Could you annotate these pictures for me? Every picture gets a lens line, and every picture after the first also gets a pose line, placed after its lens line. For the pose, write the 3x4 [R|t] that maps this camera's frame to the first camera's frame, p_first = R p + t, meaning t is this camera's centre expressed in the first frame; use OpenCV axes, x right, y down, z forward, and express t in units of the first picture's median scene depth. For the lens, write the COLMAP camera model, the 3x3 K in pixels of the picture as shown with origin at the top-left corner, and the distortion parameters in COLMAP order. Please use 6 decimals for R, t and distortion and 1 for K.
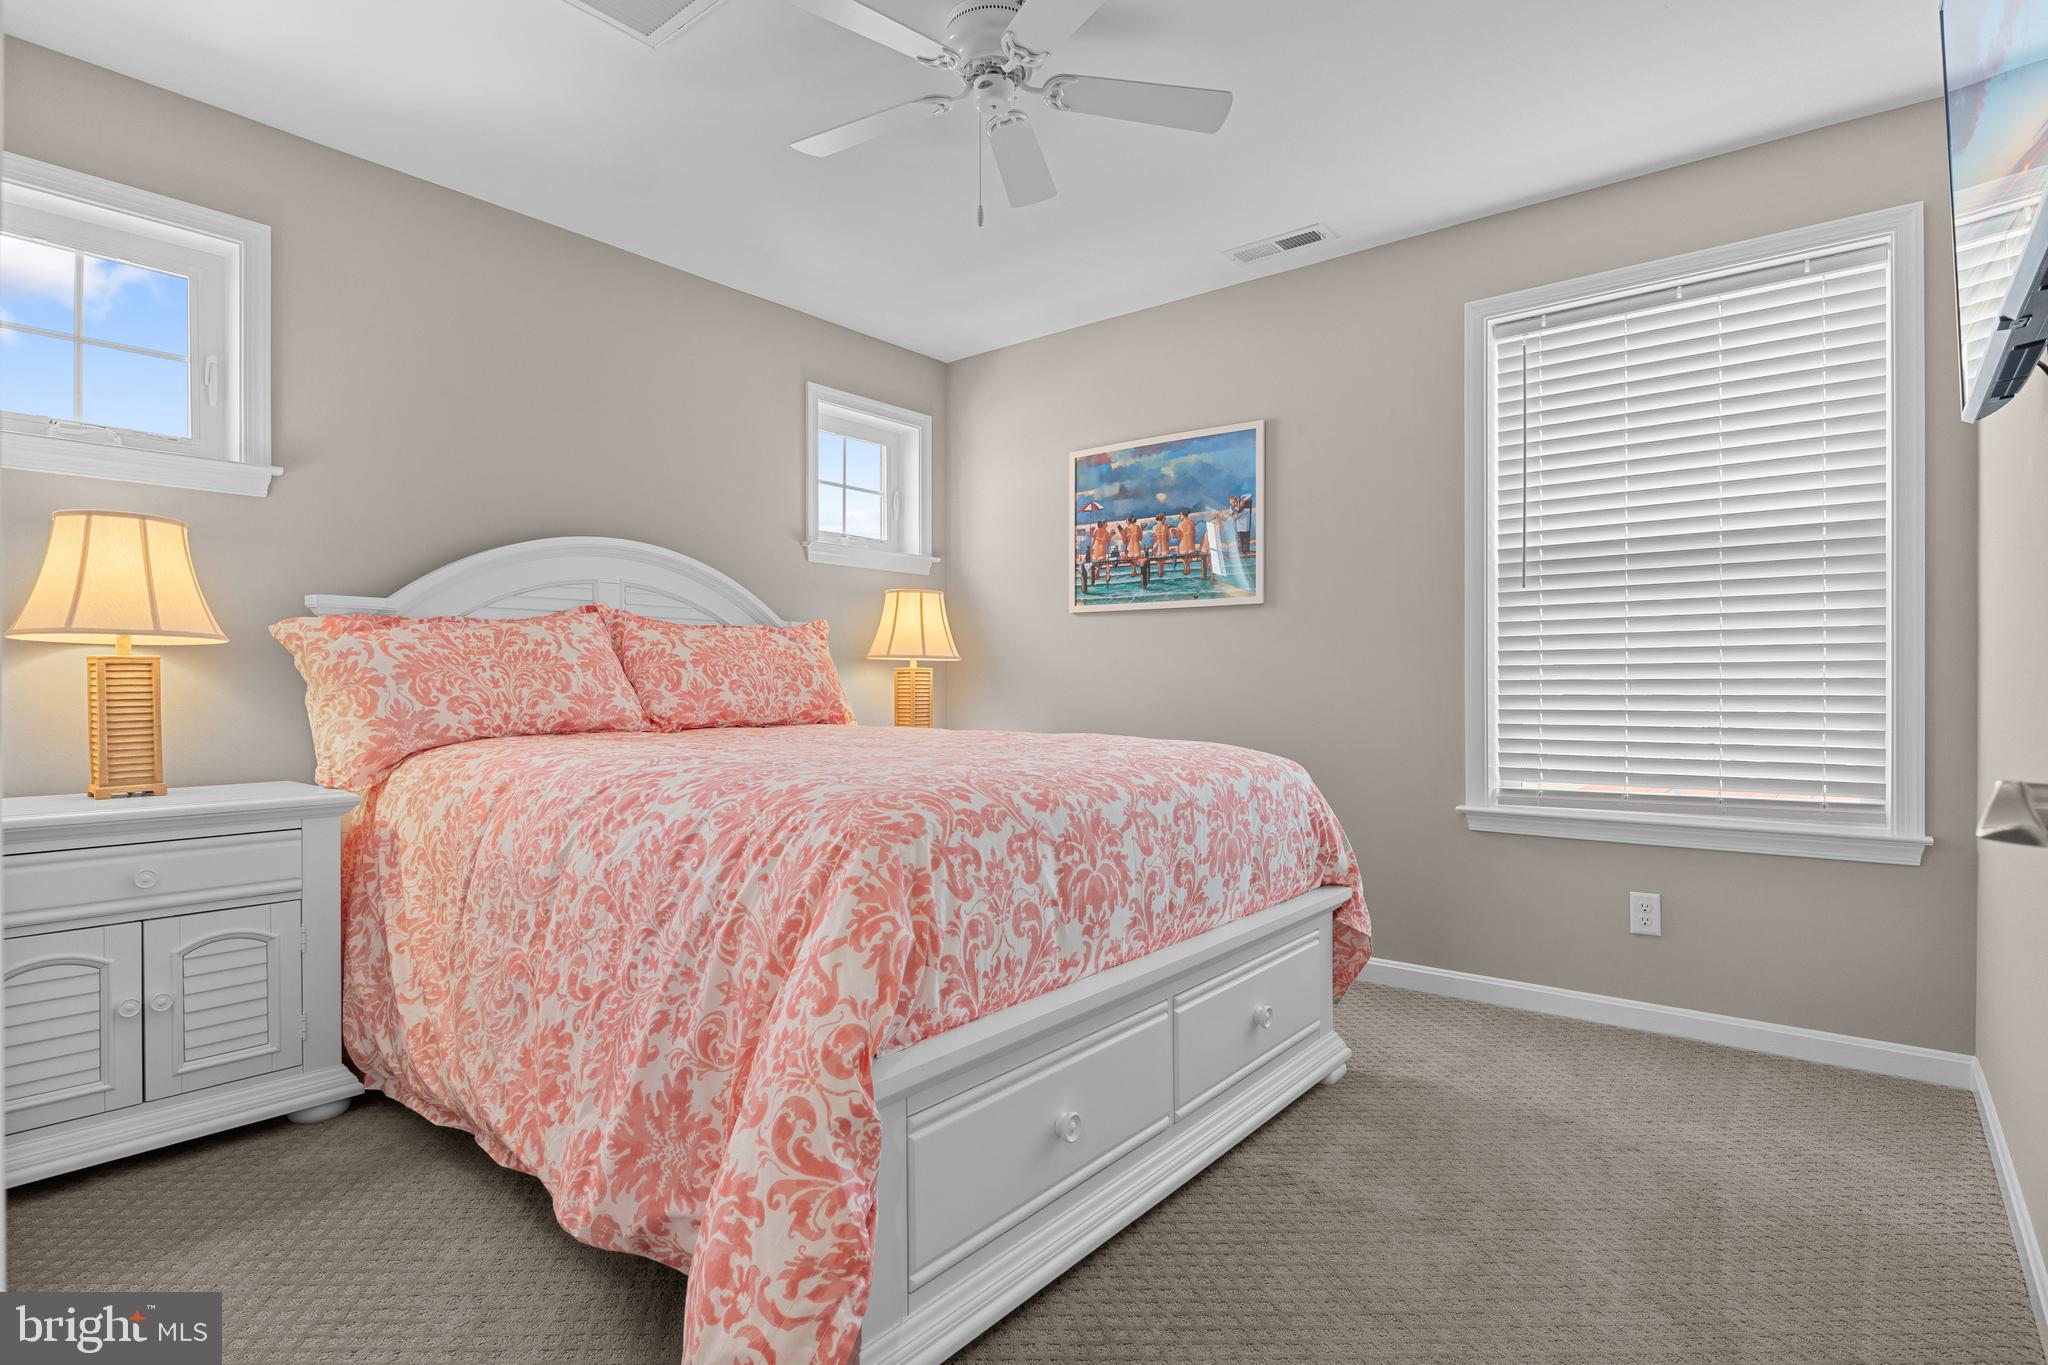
lens RADIAL K [[1031.4, 0, 1030.1], [0, 1031.4, 682.0], [0, 0, 1]] dist [-0.005504, -0.000523]
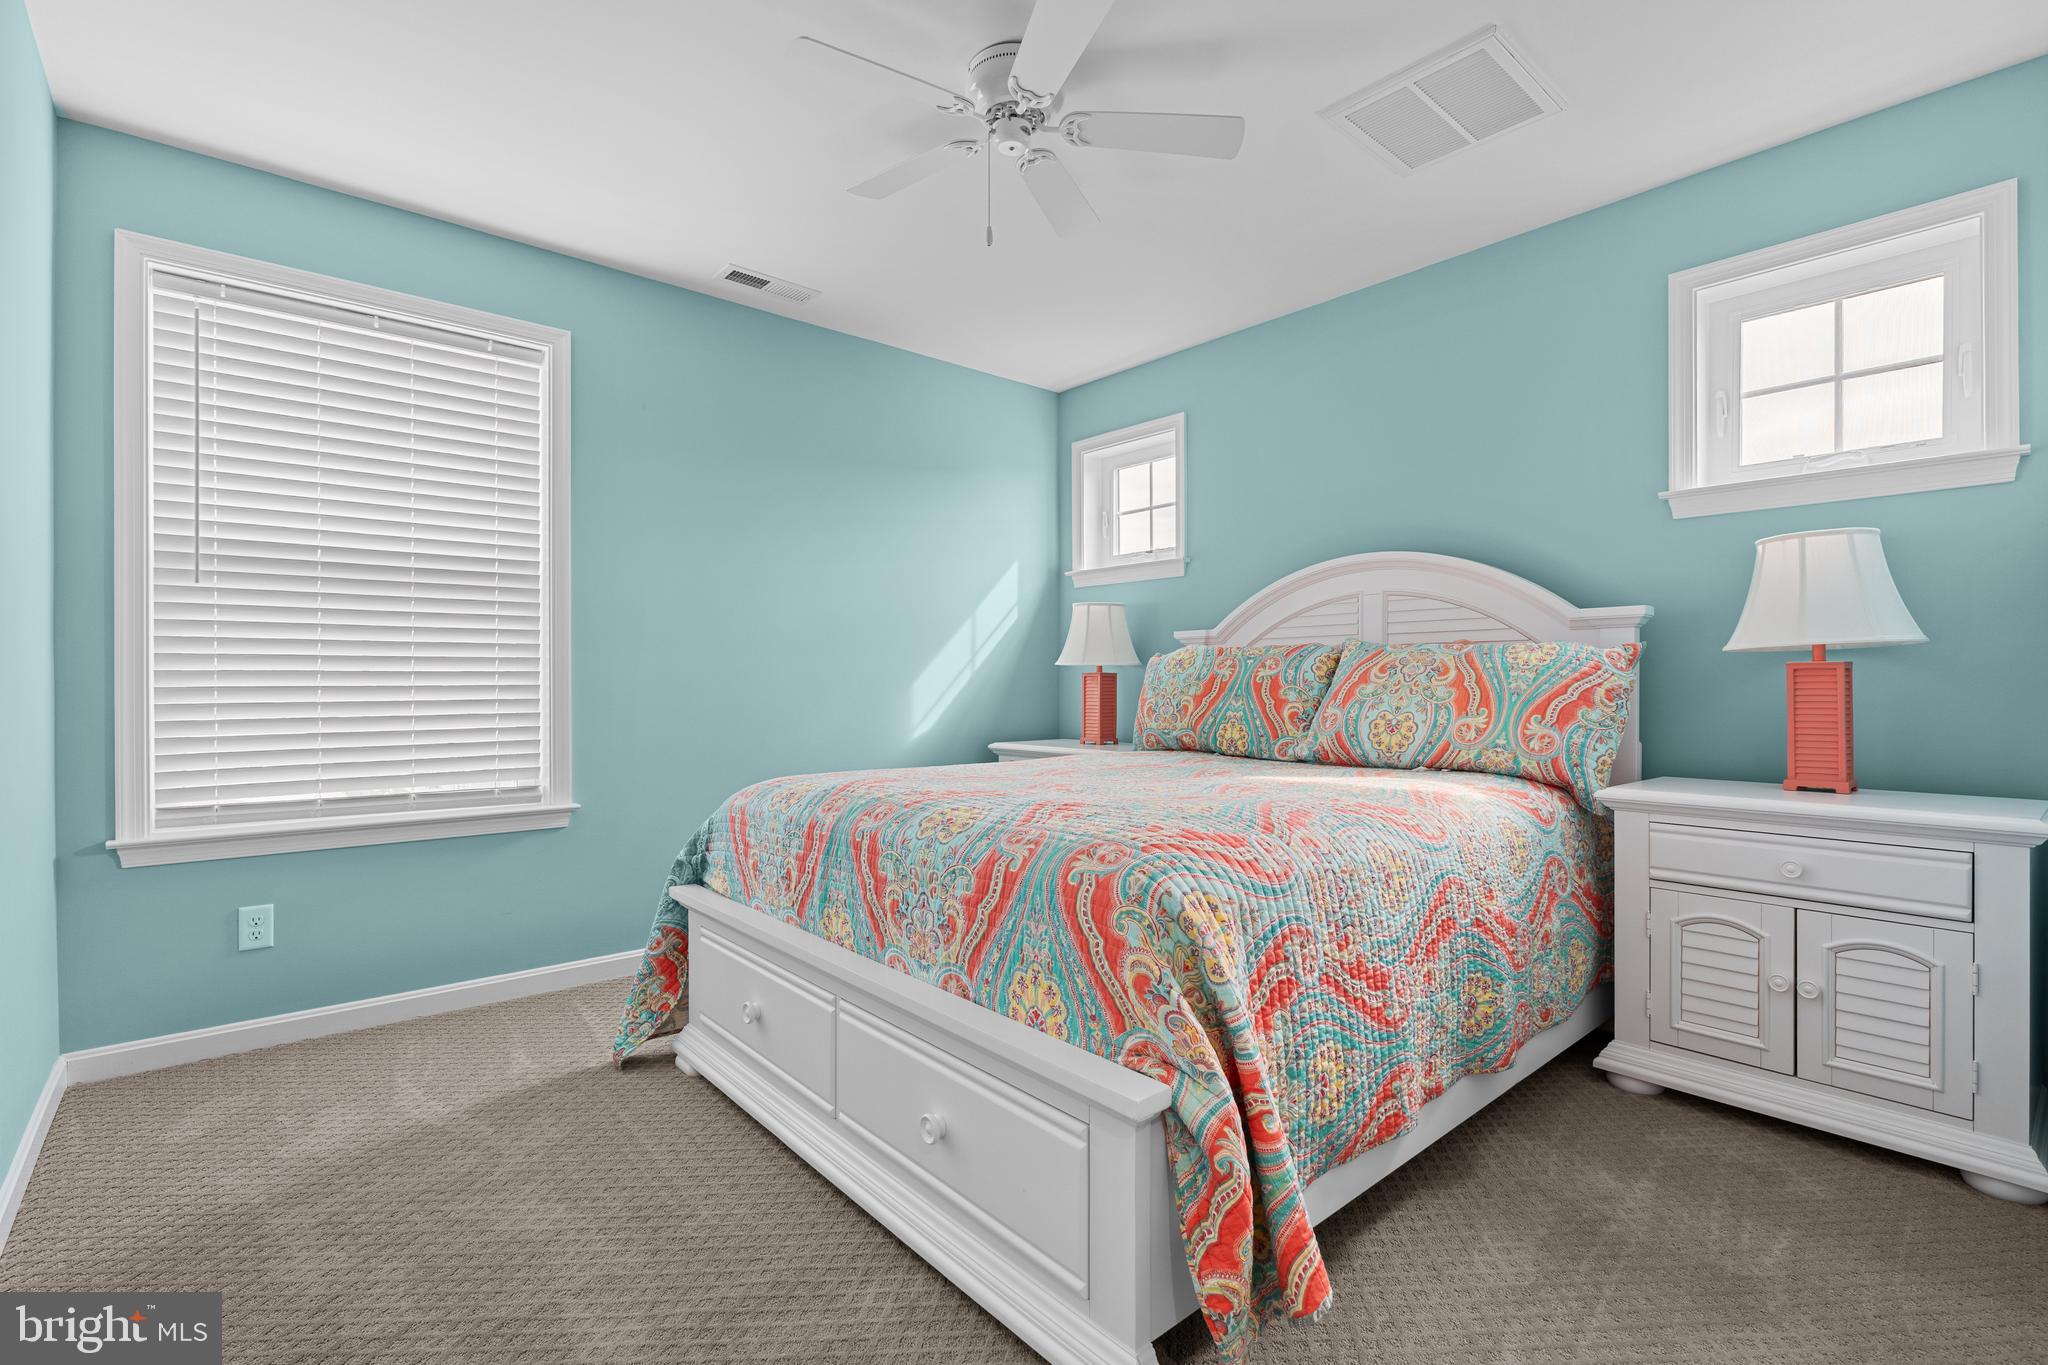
lens RADIAL K [[939.2, 0, 1031.3], [0, 939.2, 685.1], [0, 0, 1]] dist [0.000809, -0.000070]
pose [[0.176606, 0.003294, 0.984276, -0.187890], [0.001856, 0.999992, -0.003680, 0.000929], [-0.984280, 0.002477, 0.176598, 0.151860]]
